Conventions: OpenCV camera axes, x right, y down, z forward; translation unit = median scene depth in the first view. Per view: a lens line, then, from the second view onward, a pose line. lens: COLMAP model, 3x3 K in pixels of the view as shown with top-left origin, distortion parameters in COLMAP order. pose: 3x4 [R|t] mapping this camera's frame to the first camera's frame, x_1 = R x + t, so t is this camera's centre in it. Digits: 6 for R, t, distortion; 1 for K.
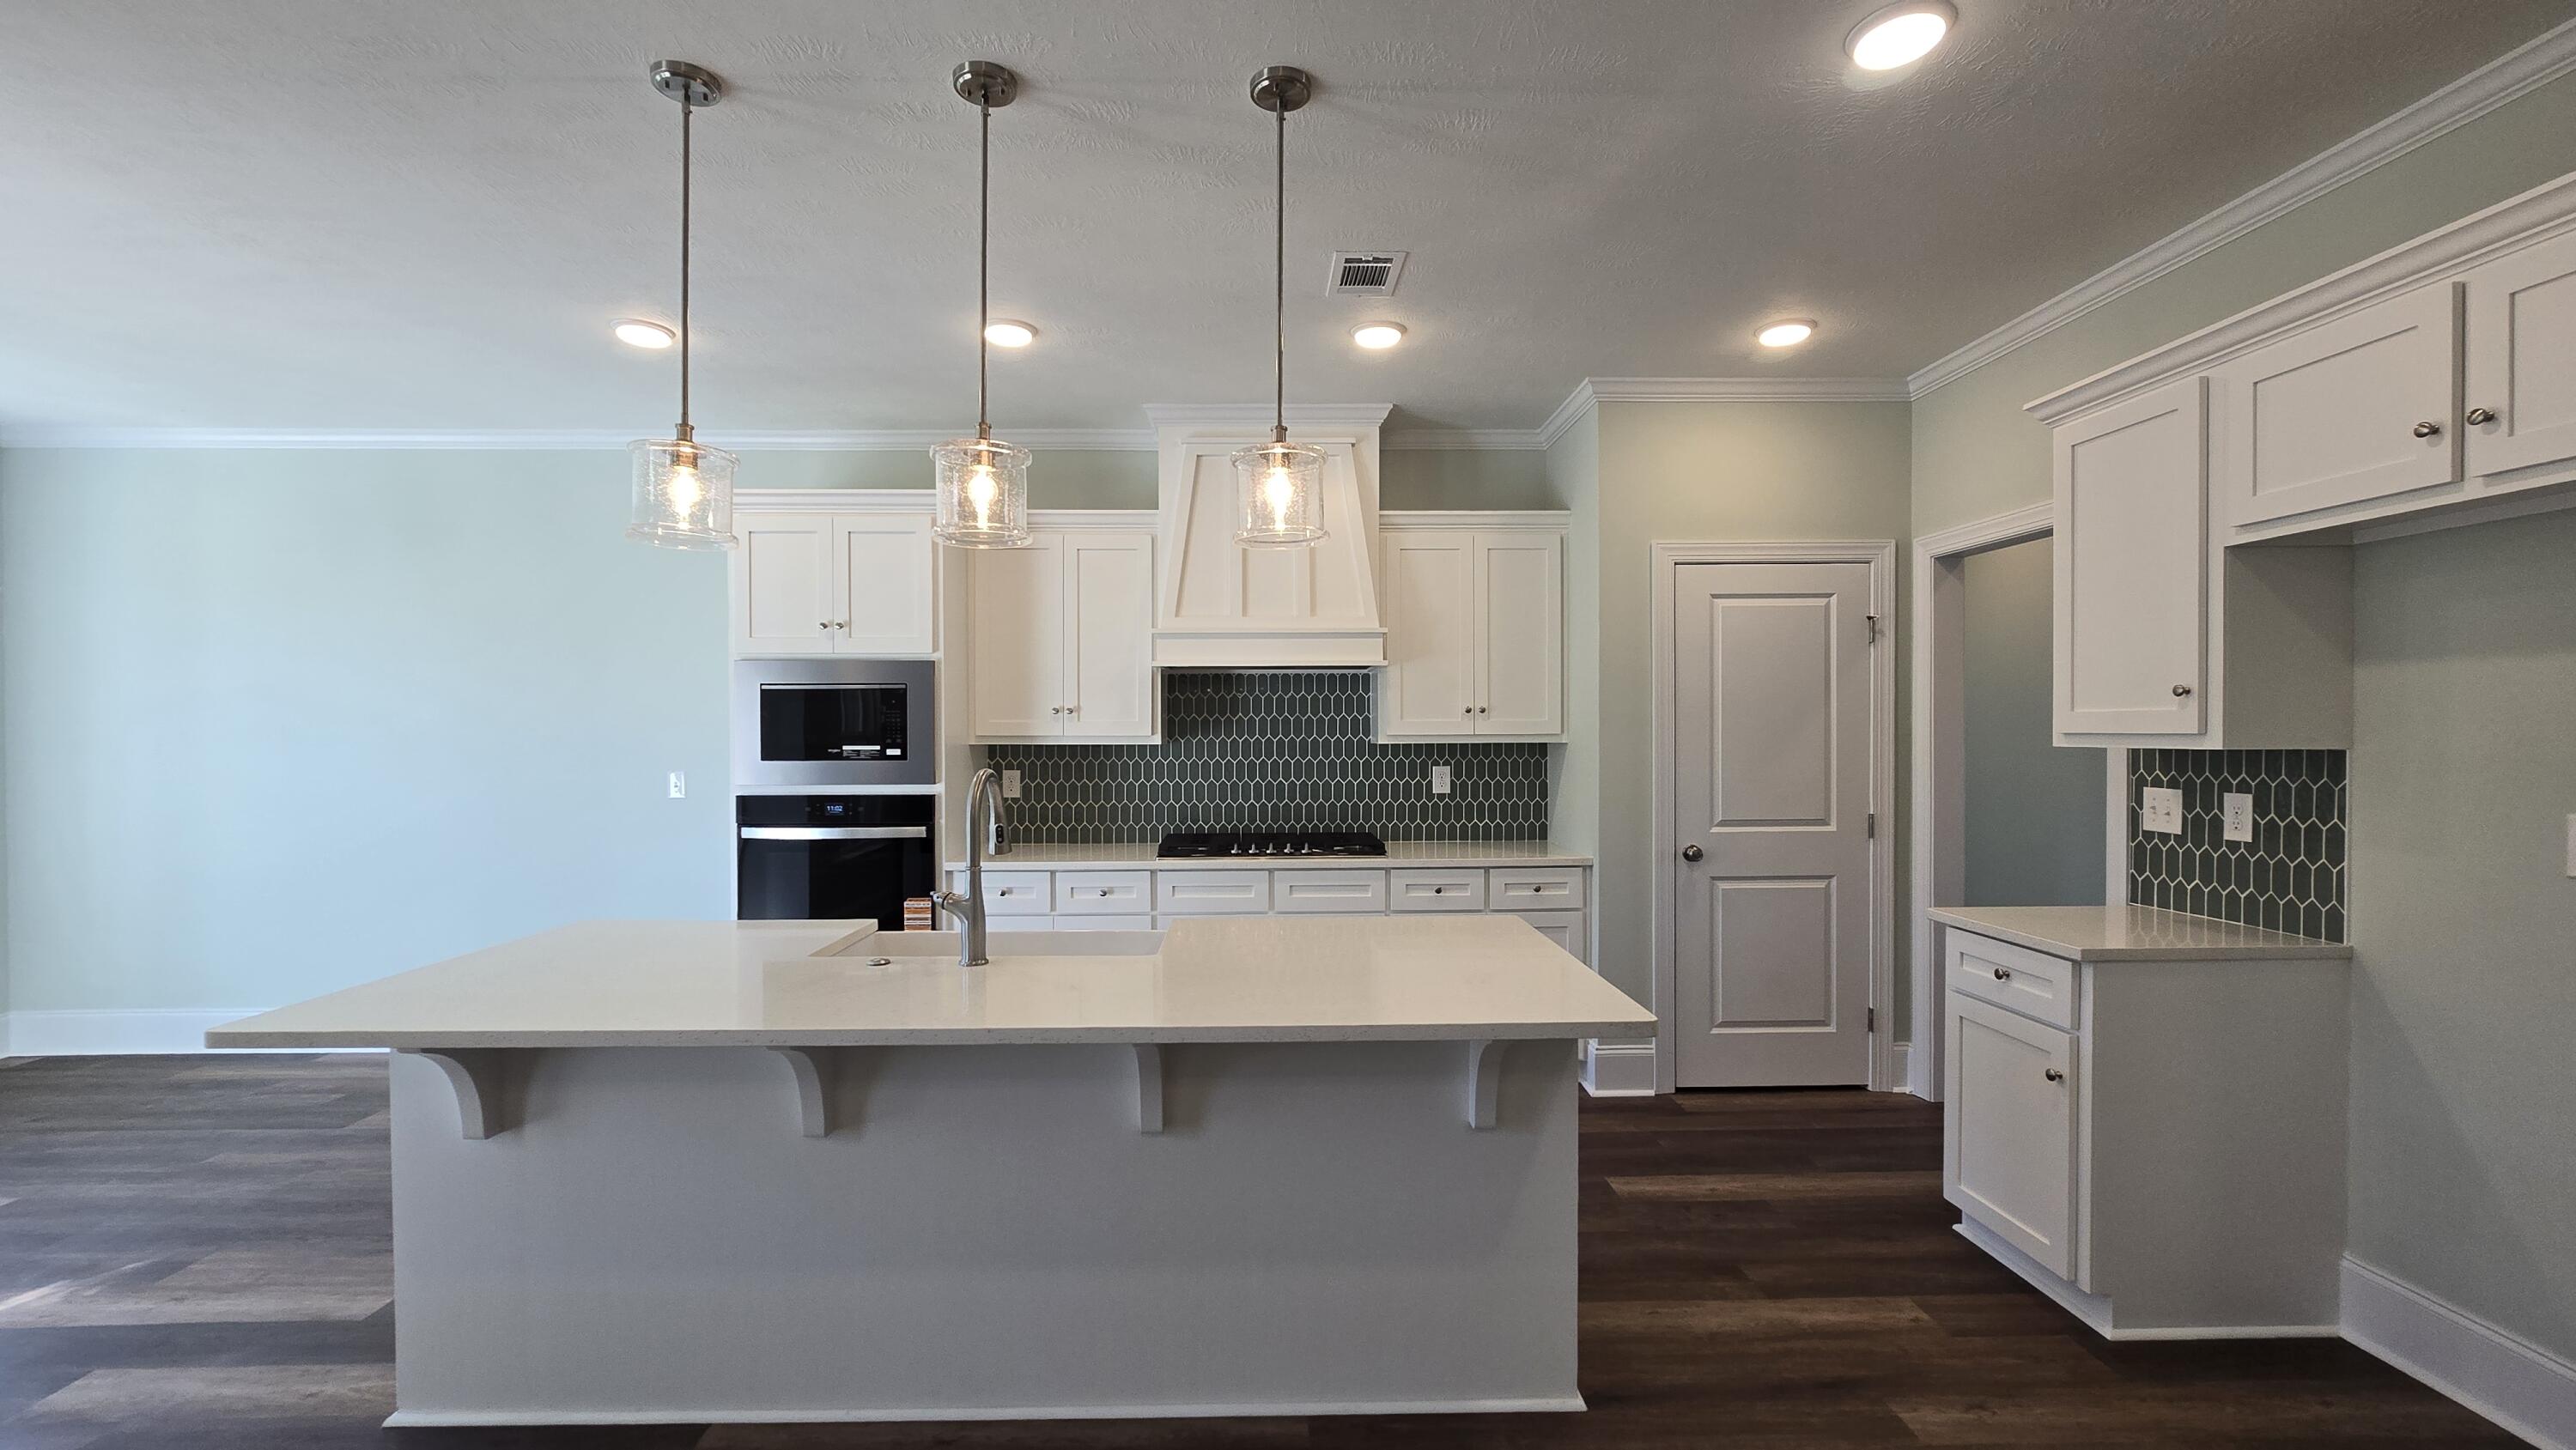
lens RADIAL K [[1060.0, 0, 1289.2], [0, 1060.0, 746.4], [0, 0, 1]] dist [-0.011636, -0.000346]
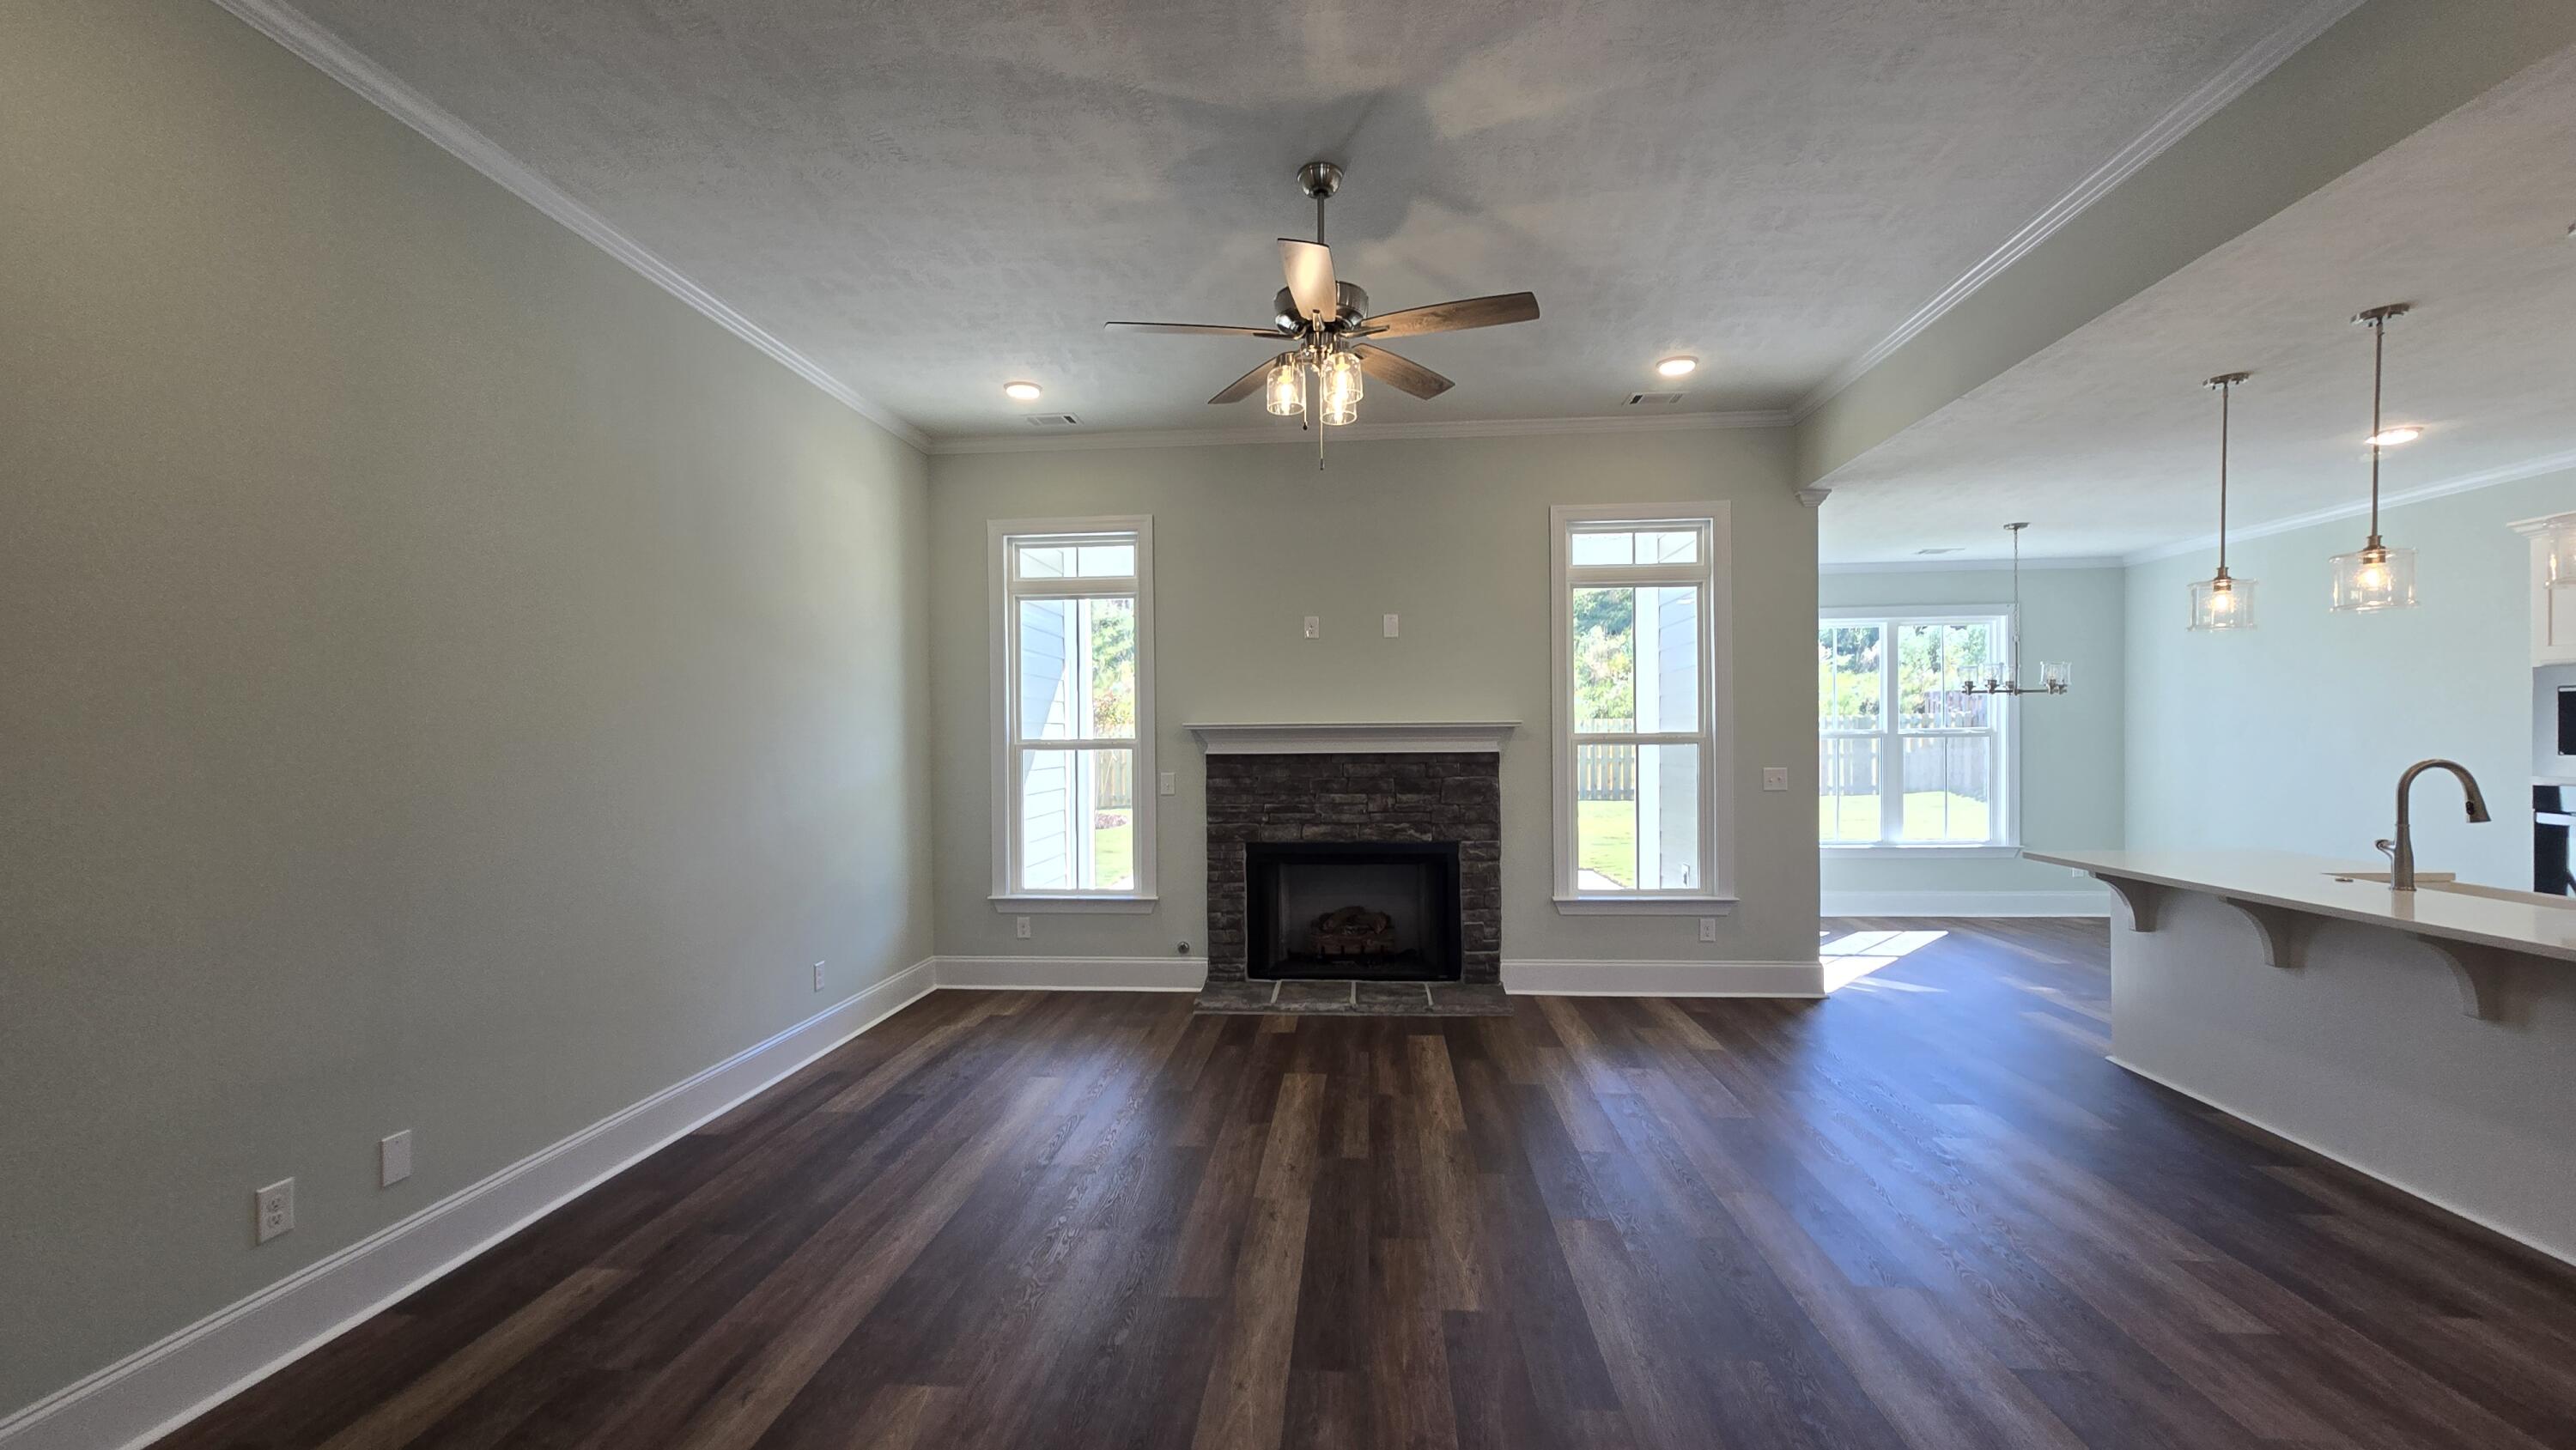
lens RADIAL K [[1060.0, 0, 1287.2], [0, 1060.0, 740.9], [0, 0, 1]] dist [-0.011636, -0.000346]
pose [[-0.108392, 0.004568, -0.994098, 1.397513], [-0.001985, 0.999986, 0.004812, -0.008660], [0.994106, 0.002495, -0.108381, -0.416494]]
